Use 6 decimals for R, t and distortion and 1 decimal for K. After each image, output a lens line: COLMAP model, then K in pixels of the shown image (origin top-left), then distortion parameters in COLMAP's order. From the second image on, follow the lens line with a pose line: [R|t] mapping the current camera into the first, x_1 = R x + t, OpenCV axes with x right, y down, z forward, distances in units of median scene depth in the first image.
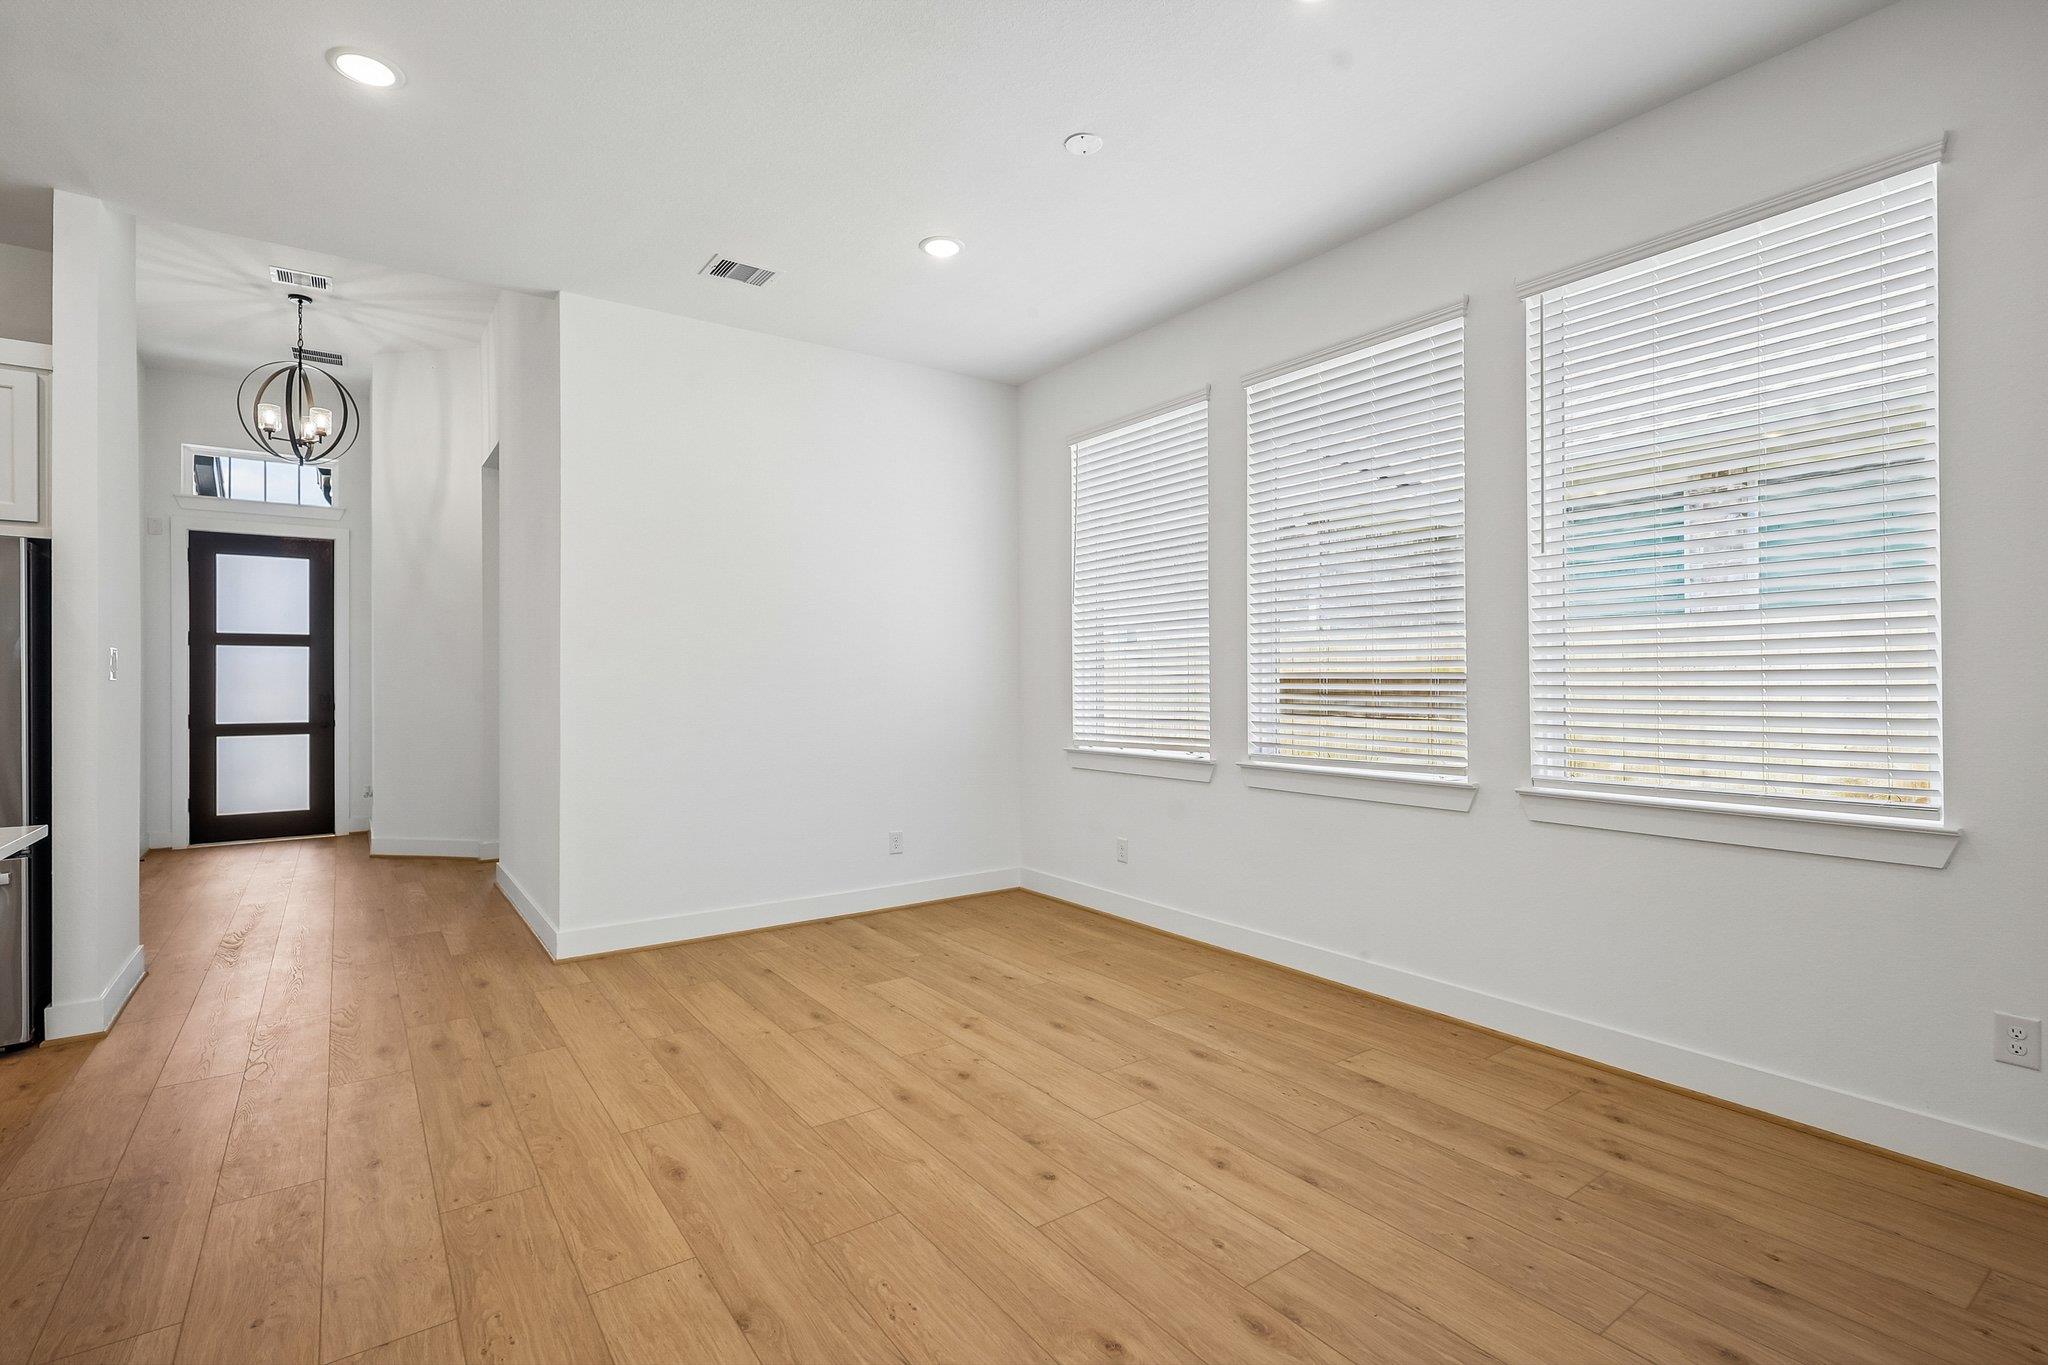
lens RADIAL K [[951.6, 0, 1018.1], [0, 951.6, 676.4], [0, 0, 1]] dist [-0.004442, 0.003292]
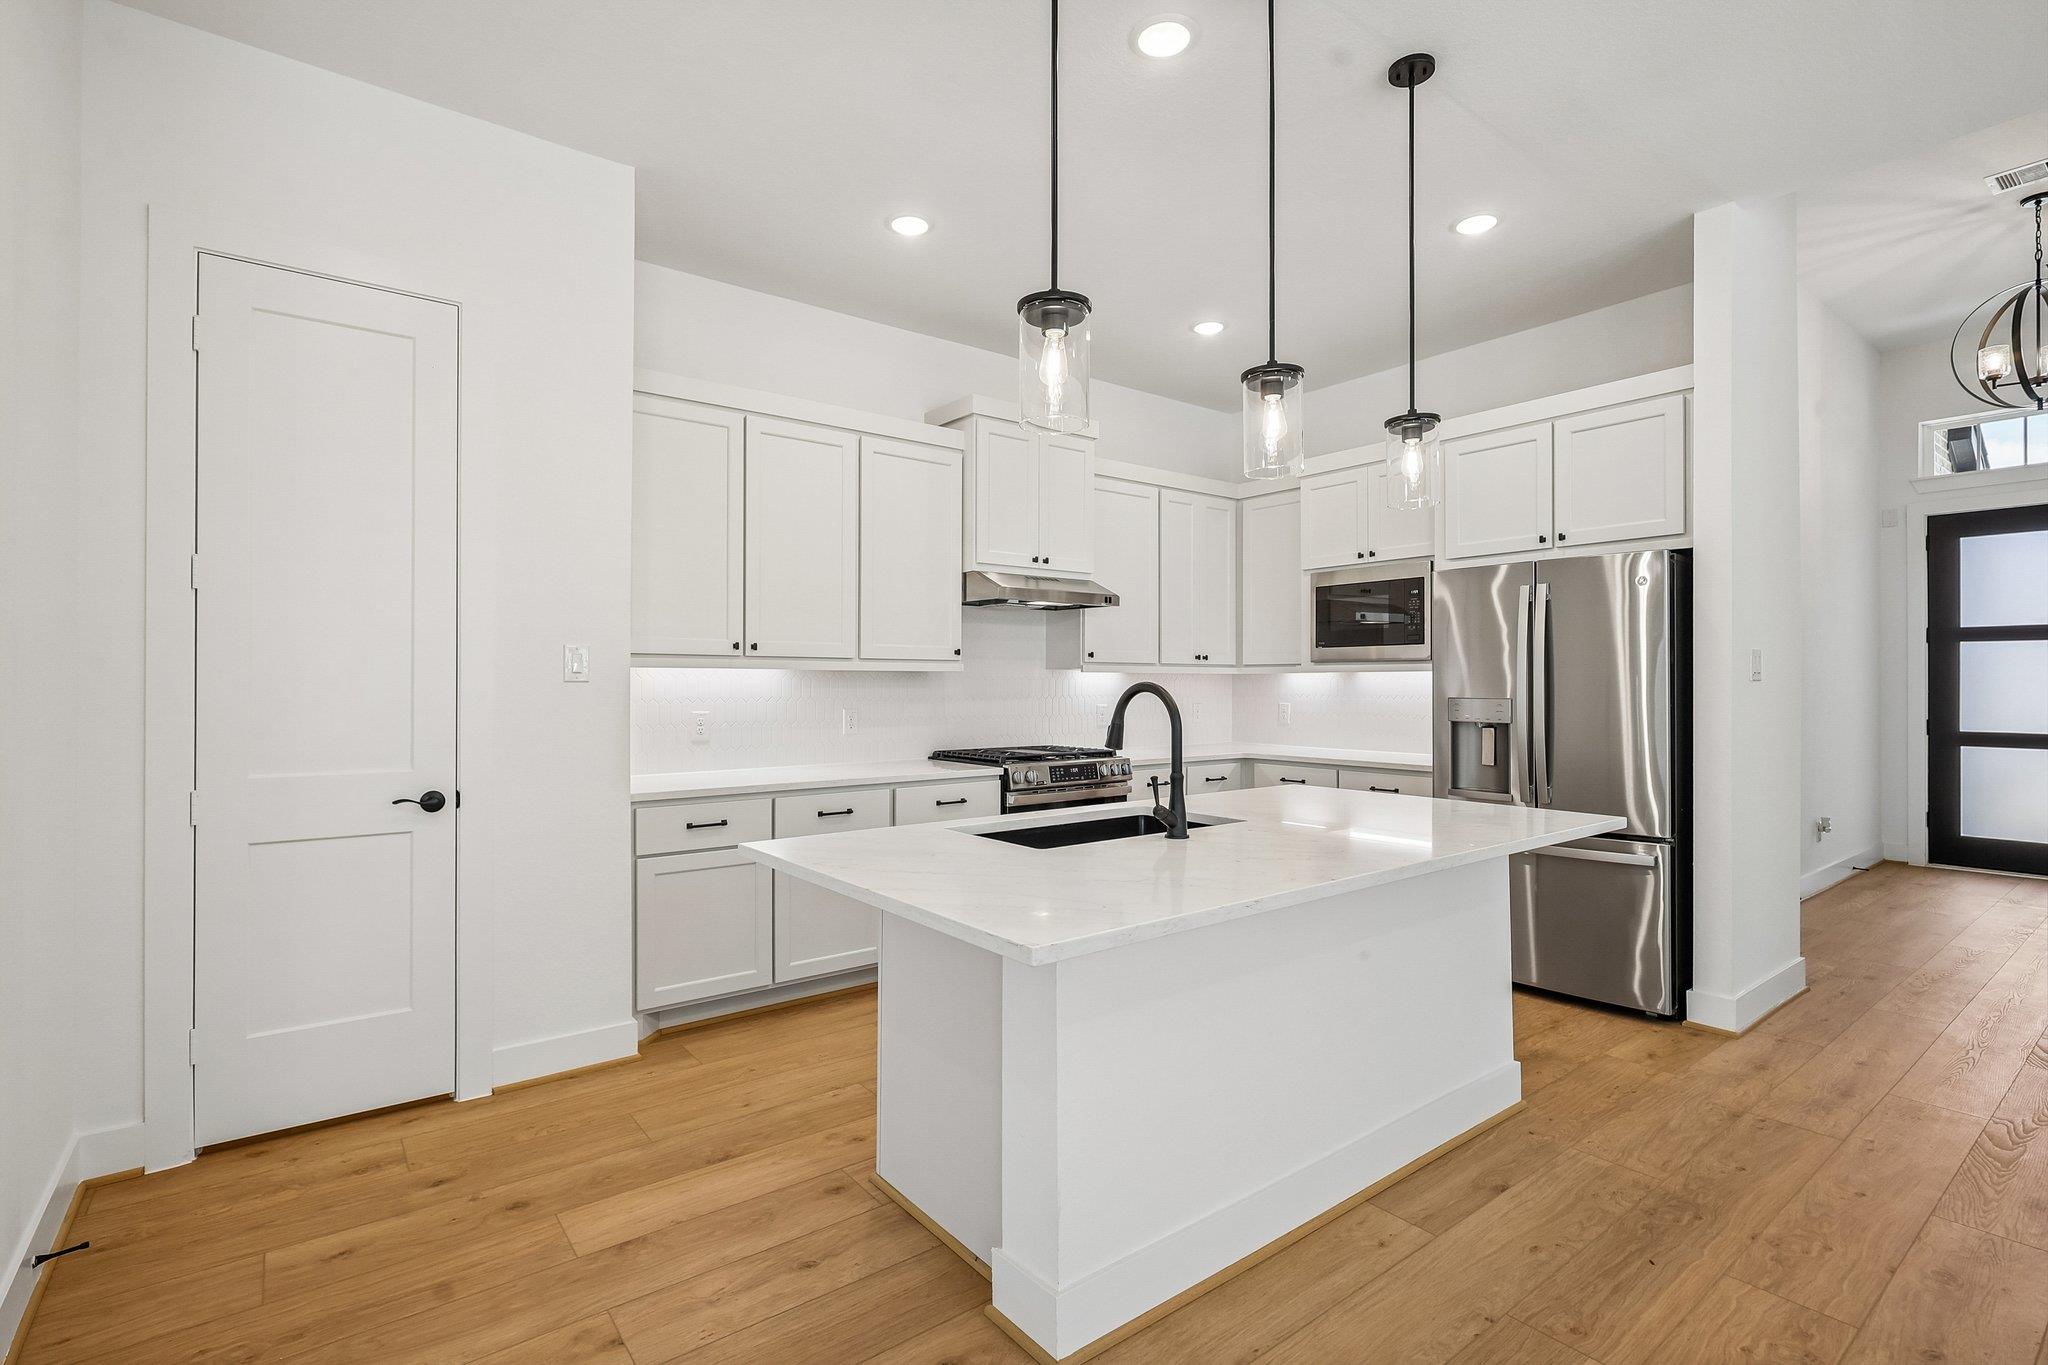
lens RADIAL K [[951.6, 0, 1014.5], [0, 951.6, 681.2], [0, 0, 1]] dist [-0.004442, 0.003292]
pose [[0.033722, 0.001133, -0.999431, 0.011434], [0.002740, 0.999995, 0.001226, 0.000363], [0.999428, -0.002780, 0.033719, 0.192049]]
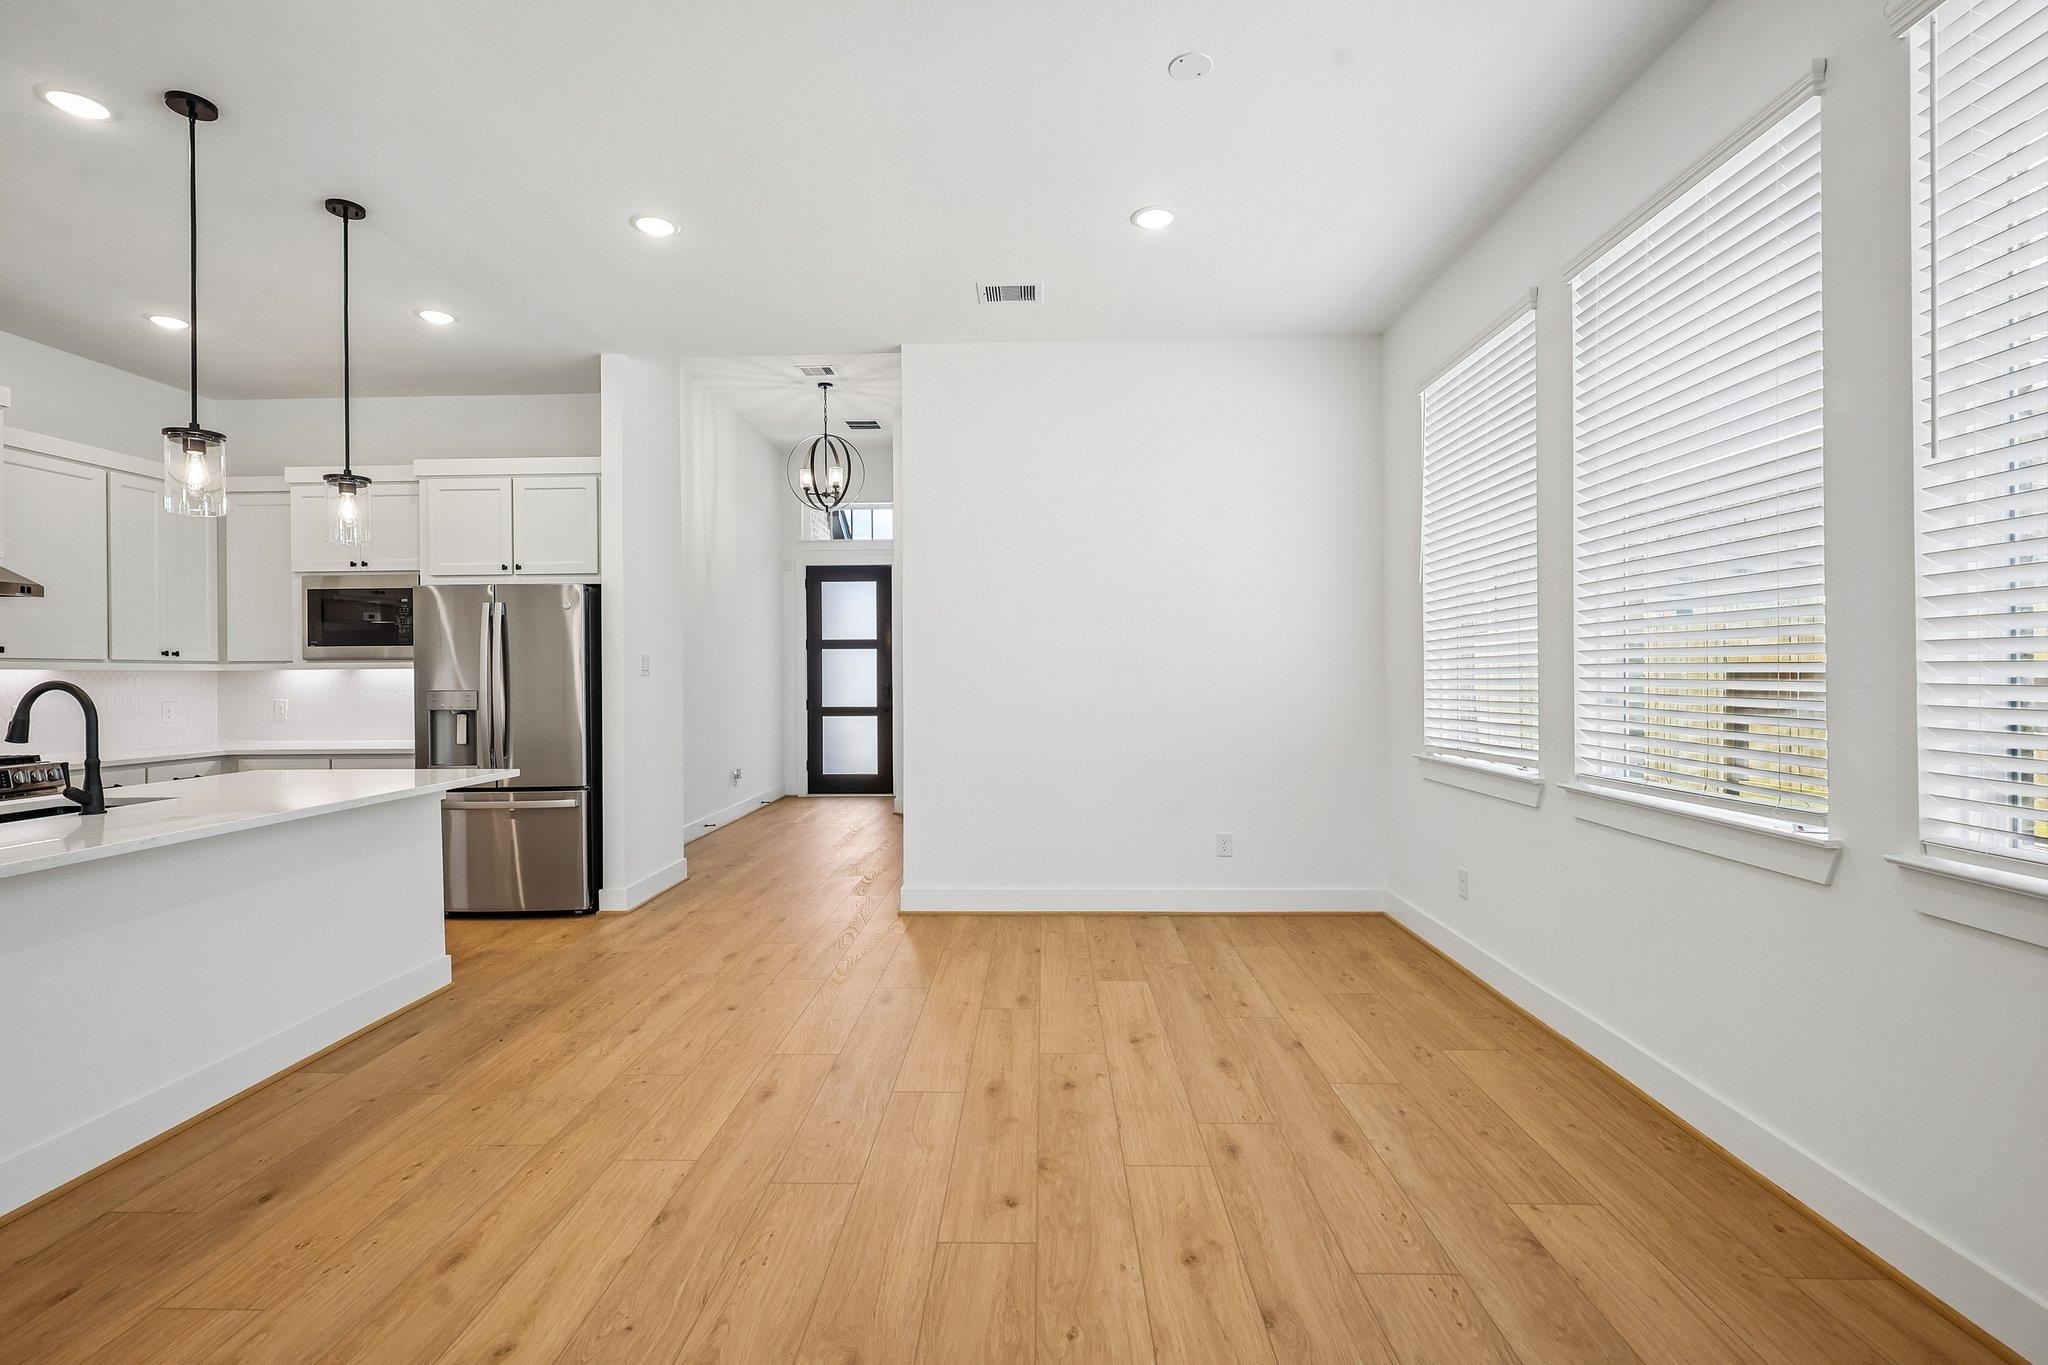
lens RADIAL K [[951.6, 0, 1015.6], [0, 951.6, 676.6], [0, 0, 1]] dist [-0.004442, 0.003292]
pose [[0.796409, -0.000604, -0.604758, 0.398730], [0.005813, 0.999961, 0.006657, -0.001925], [0.604731, -0.008817, 0.796381, 0.167214]]
